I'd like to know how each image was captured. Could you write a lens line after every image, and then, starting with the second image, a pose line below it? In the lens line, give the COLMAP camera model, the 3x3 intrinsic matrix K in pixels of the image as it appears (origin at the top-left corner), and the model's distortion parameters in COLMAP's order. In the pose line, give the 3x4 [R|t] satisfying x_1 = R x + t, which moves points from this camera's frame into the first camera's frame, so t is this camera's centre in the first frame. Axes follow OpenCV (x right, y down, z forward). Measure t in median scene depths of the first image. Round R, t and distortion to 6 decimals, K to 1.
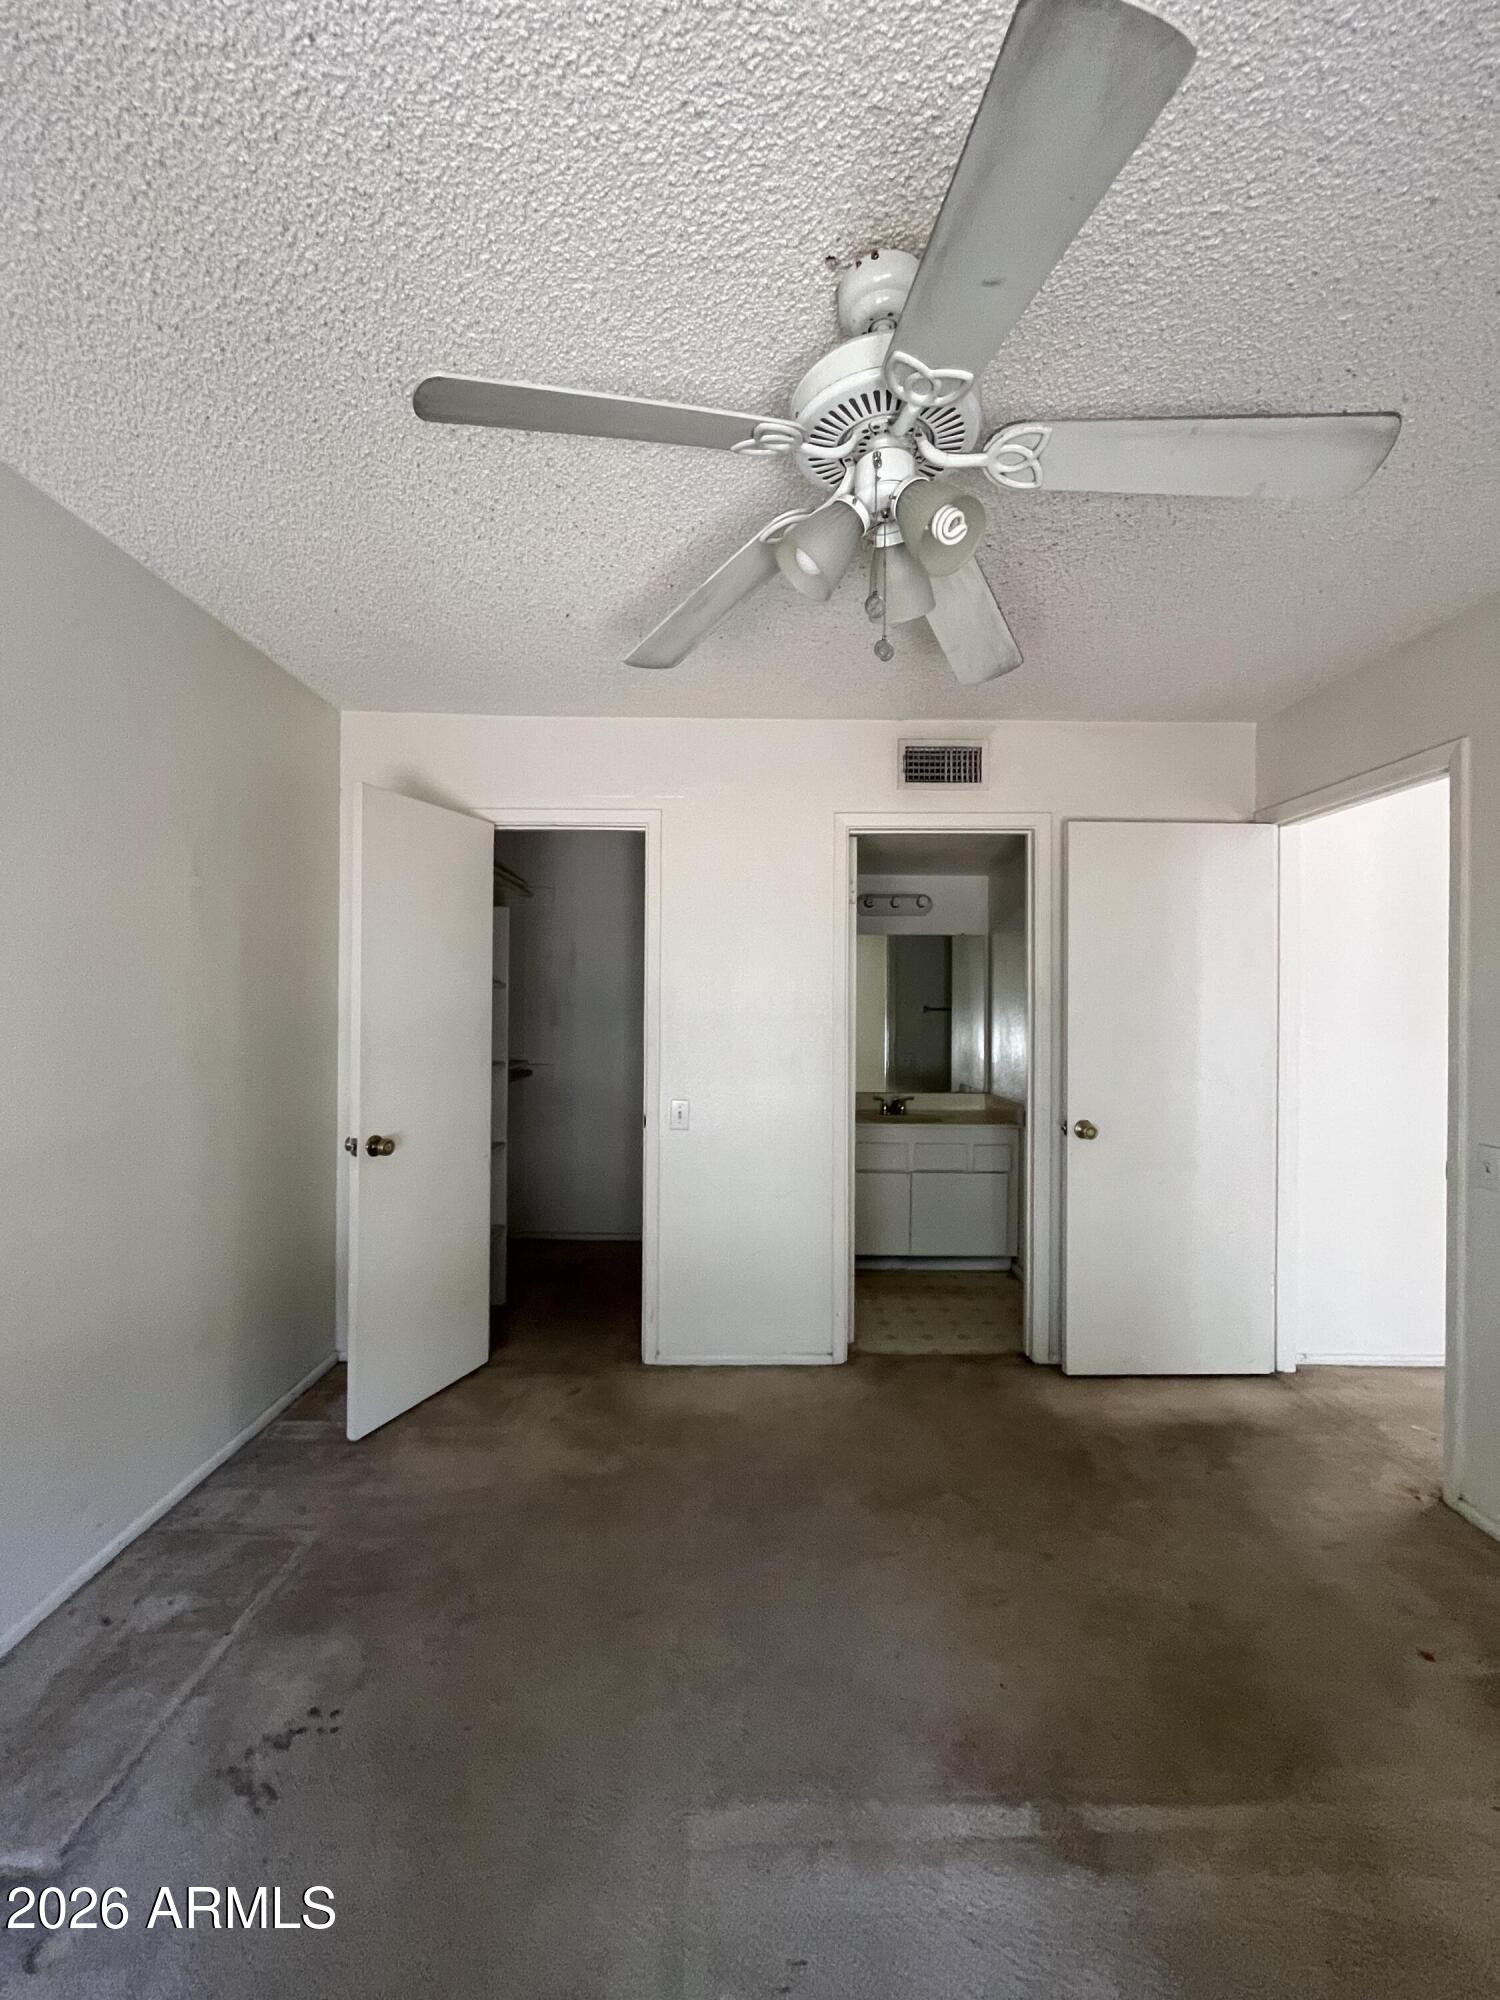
lens RADIAL K [[813.8, 0, 754.7], [0, 813.8, 1000.9], [0, 0, 1]] dist [-0.000722, 0.000050]
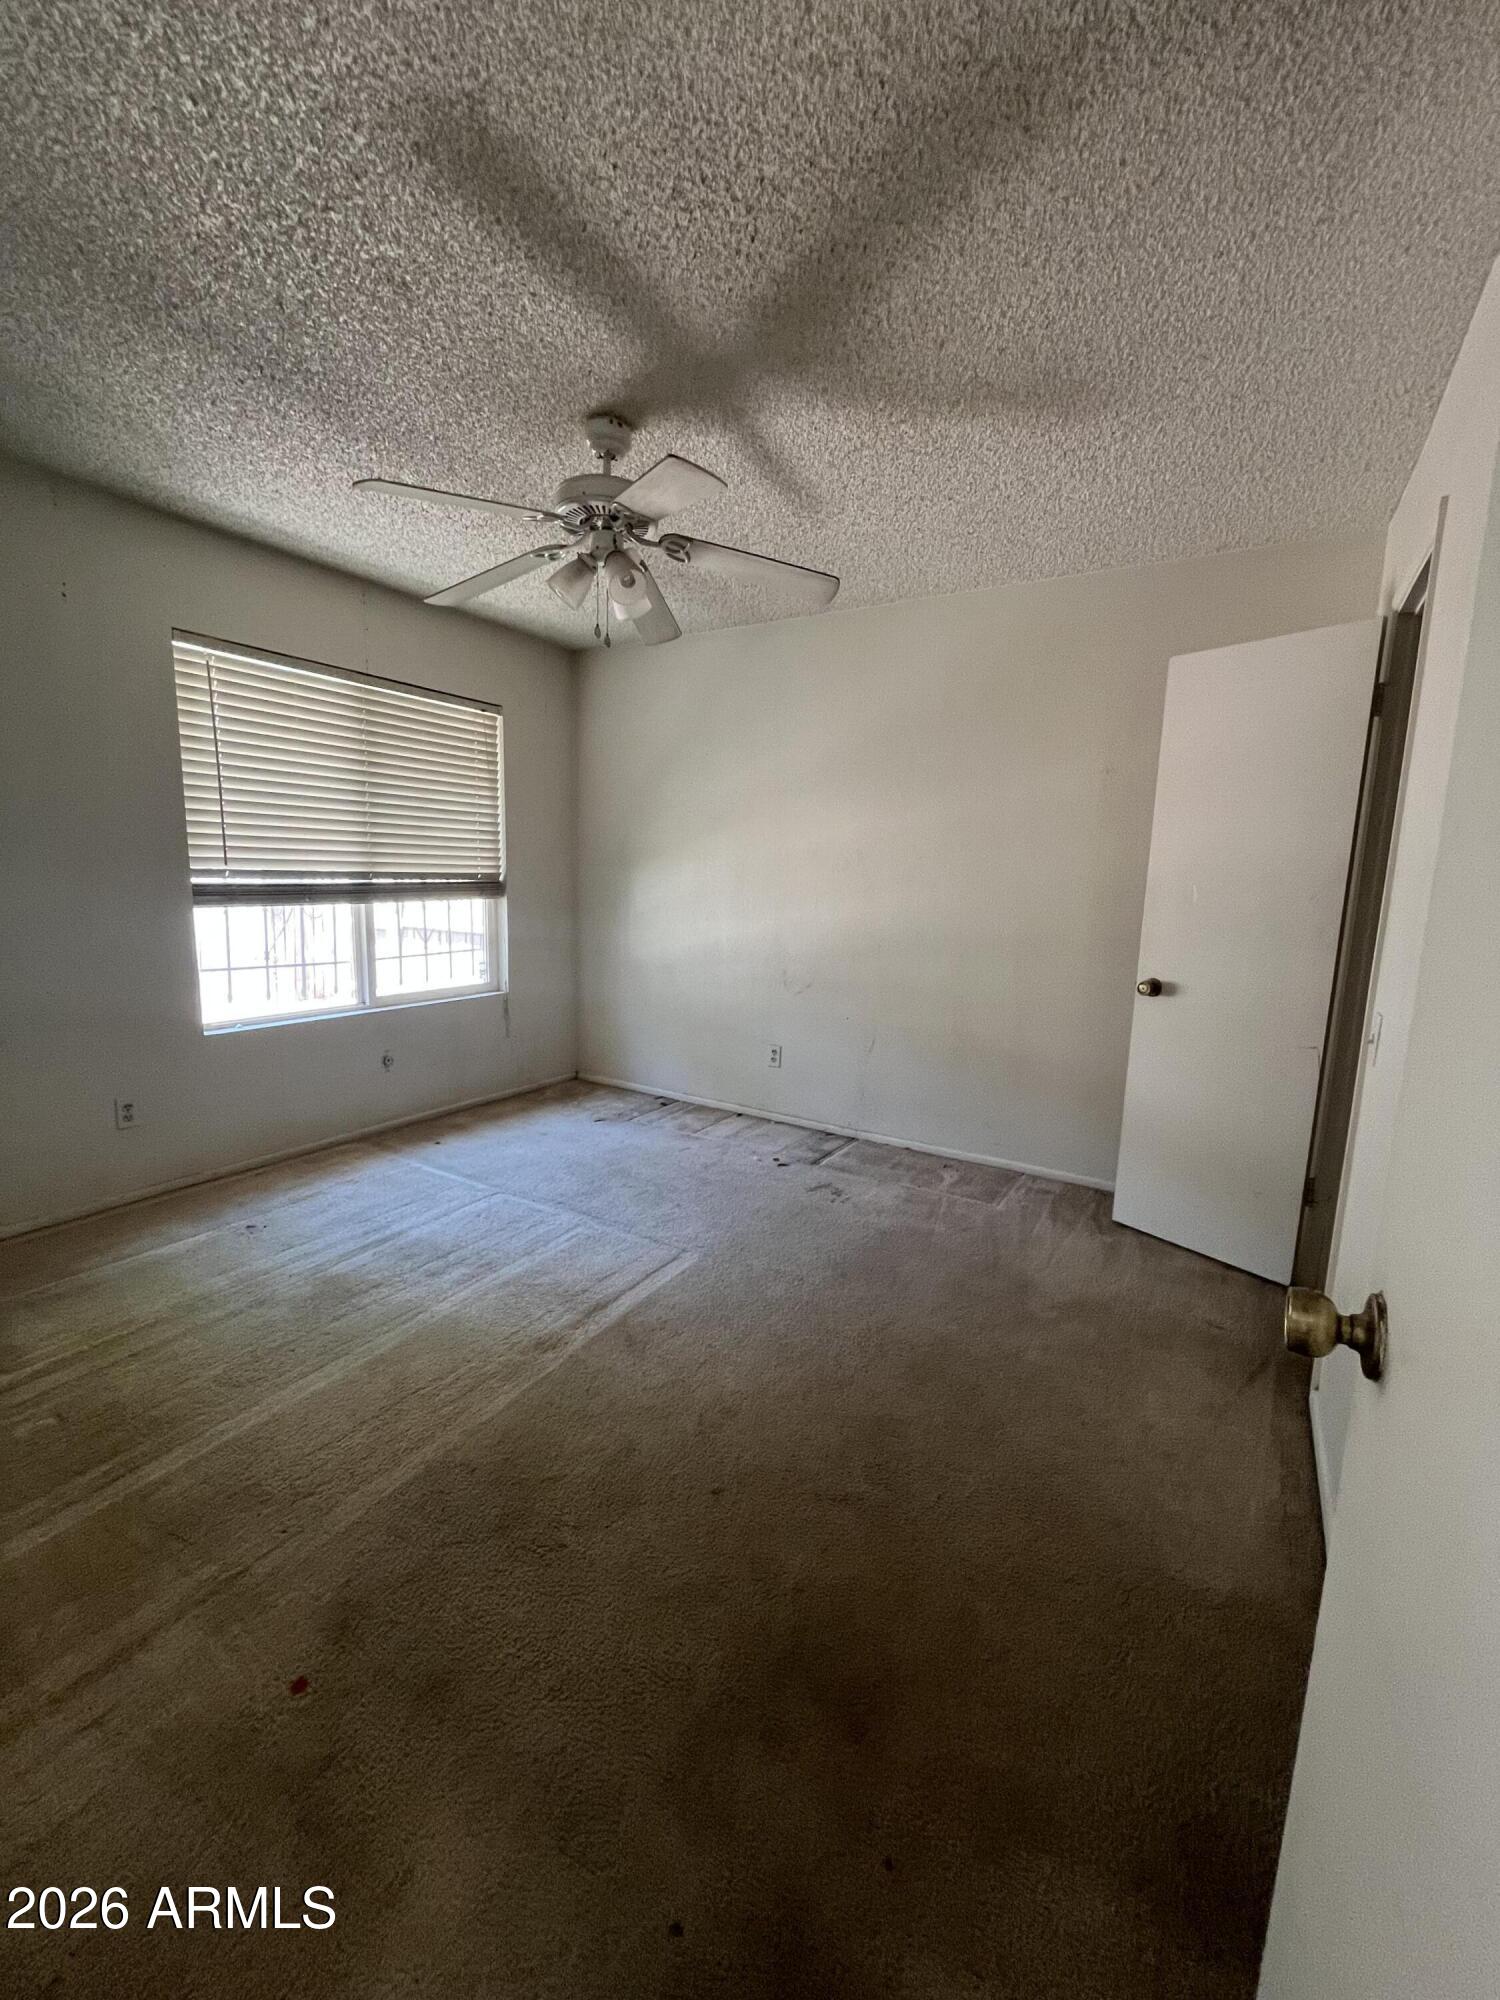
lens RADIAL K [[813.8, 0, 754.7], [0, 813.8, 1000.9], [0, 0, 1]] dist [-0.000722, 0.000050]
pose [[-0.546214, 0.110575, -0.830315, 0.806070], [-0.036025, 0.987231, 0.155170, 0.033980], [0.836870, 0.114668, -0.535256, 1.164185]]
